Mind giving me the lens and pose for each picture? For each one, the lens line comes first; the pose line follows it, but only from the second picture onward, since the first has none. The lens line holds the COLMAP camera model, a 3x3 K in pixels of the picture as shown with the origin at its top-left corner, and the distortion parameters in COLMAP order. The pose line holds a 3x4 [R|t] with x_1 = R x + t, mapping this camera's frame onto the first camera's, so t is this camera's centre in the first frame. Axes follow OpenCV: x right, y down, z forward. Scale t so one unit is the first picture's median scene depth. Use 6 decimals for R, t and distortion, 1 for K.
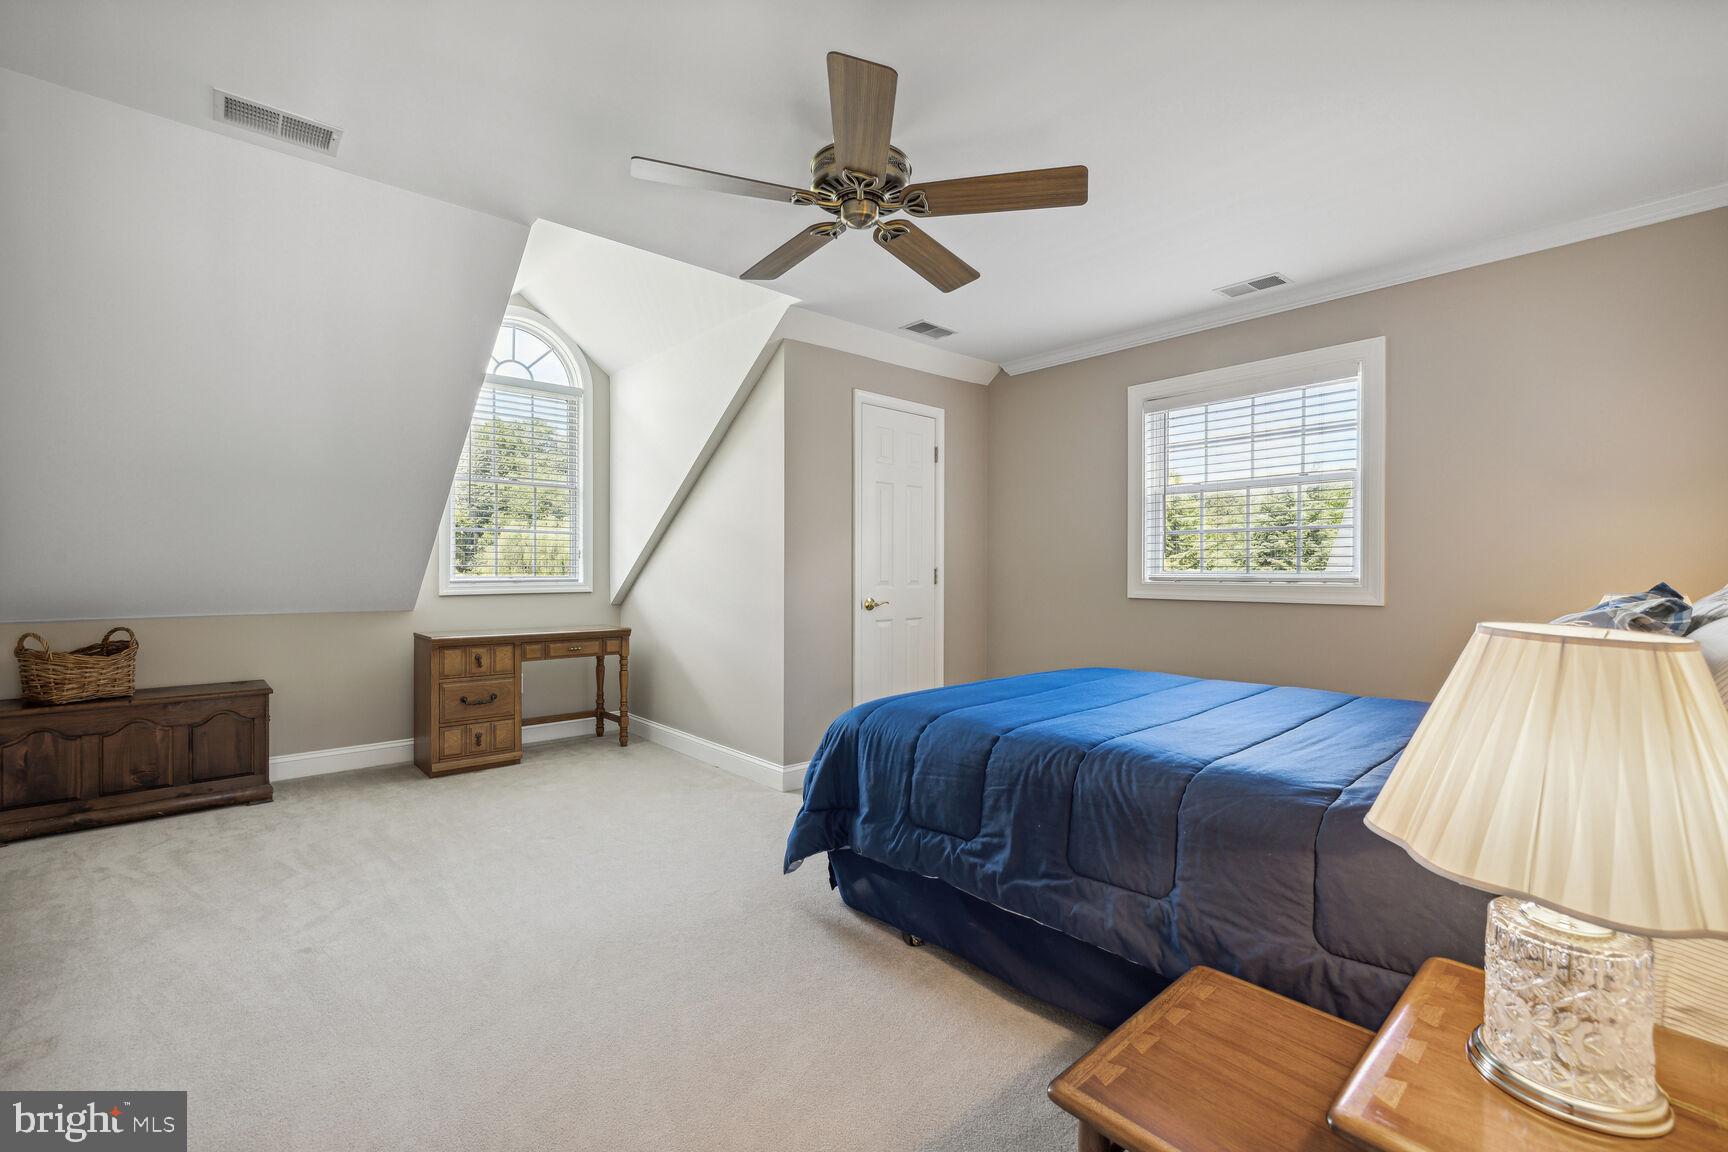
lens RADIAL K [[732.3, 0, 873.9], [0, 732.3, 576.1], [0, 0, 1]] dist [0.000327, -0.000059]
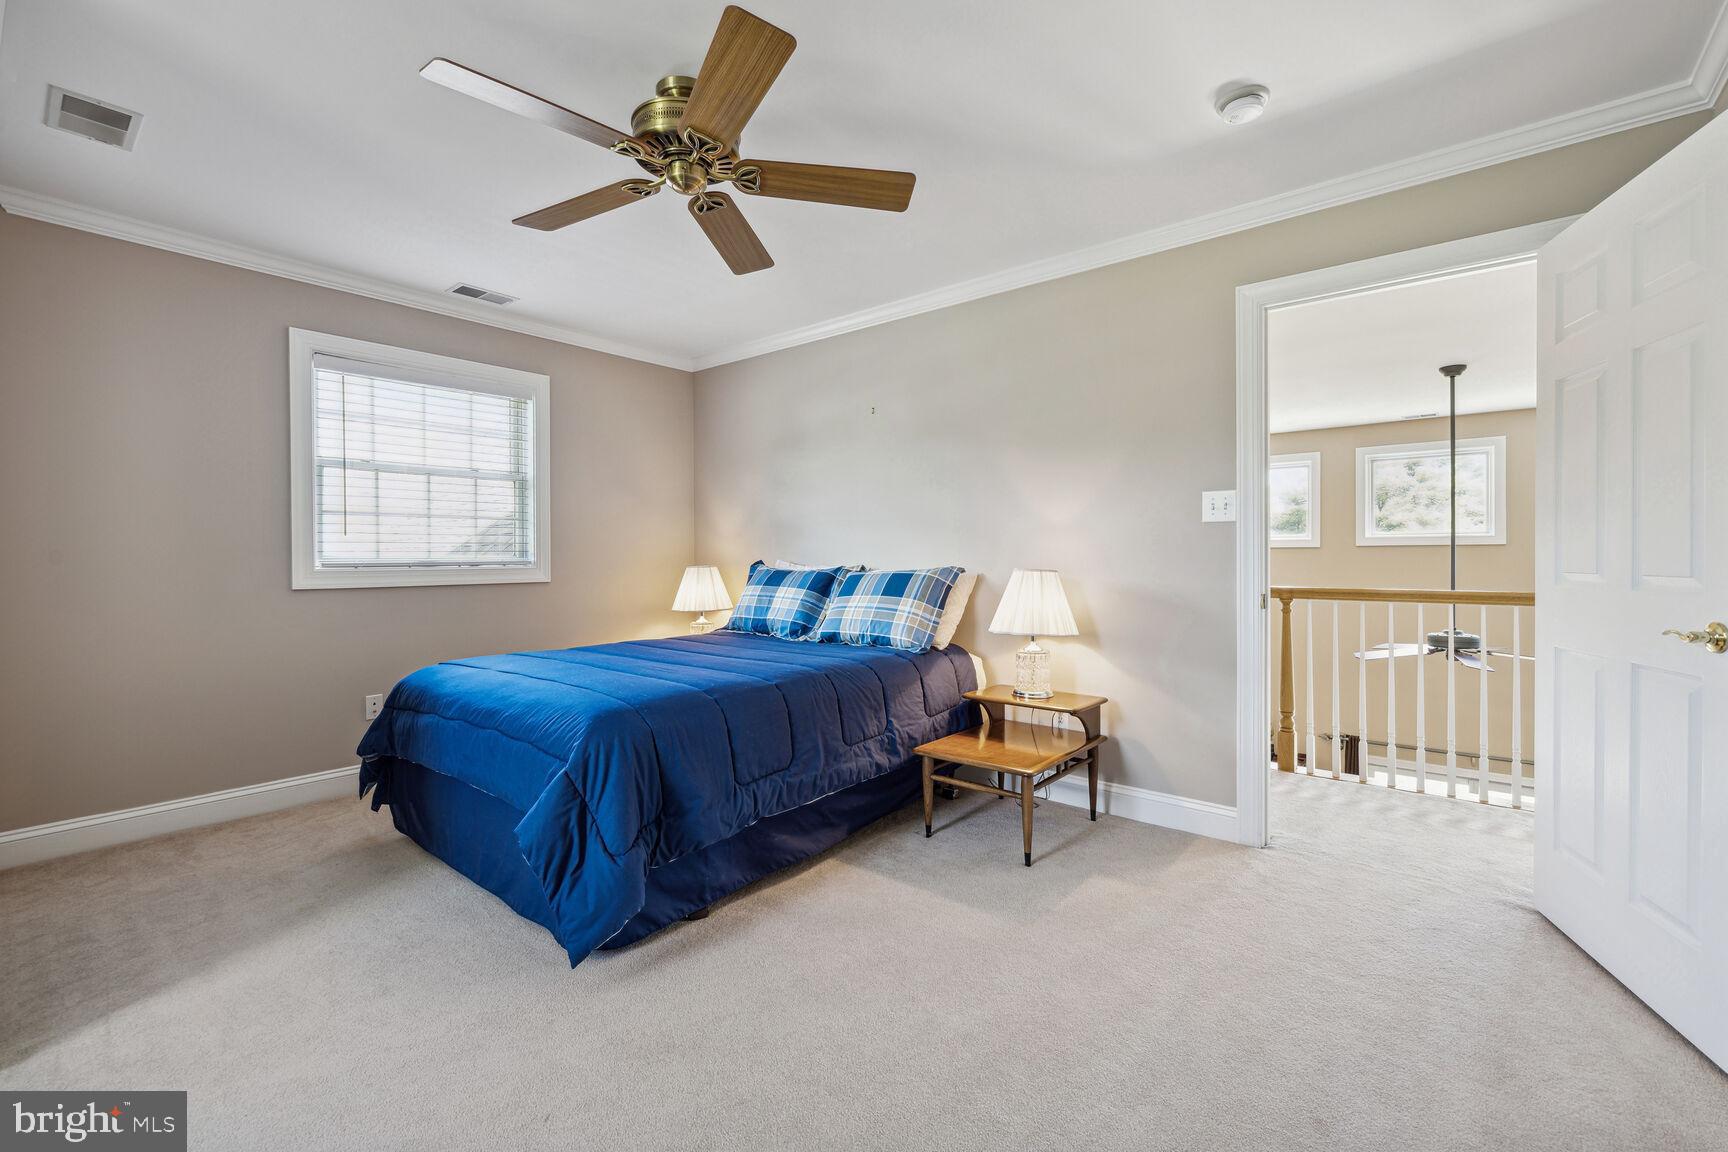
lens RADIAL K [[732.3, 0, 861.1], [0, 732.3, 564.1], [0, 0, 1]] dist [0.000327, -0.000059]
pose [[-0.135683, -0.010572, 0.990696, -0.670157], [0.009191, 0.999887, 0.011929, -0.002443], [-0.990710, 0.010724, -0.135570, 0.615906]]
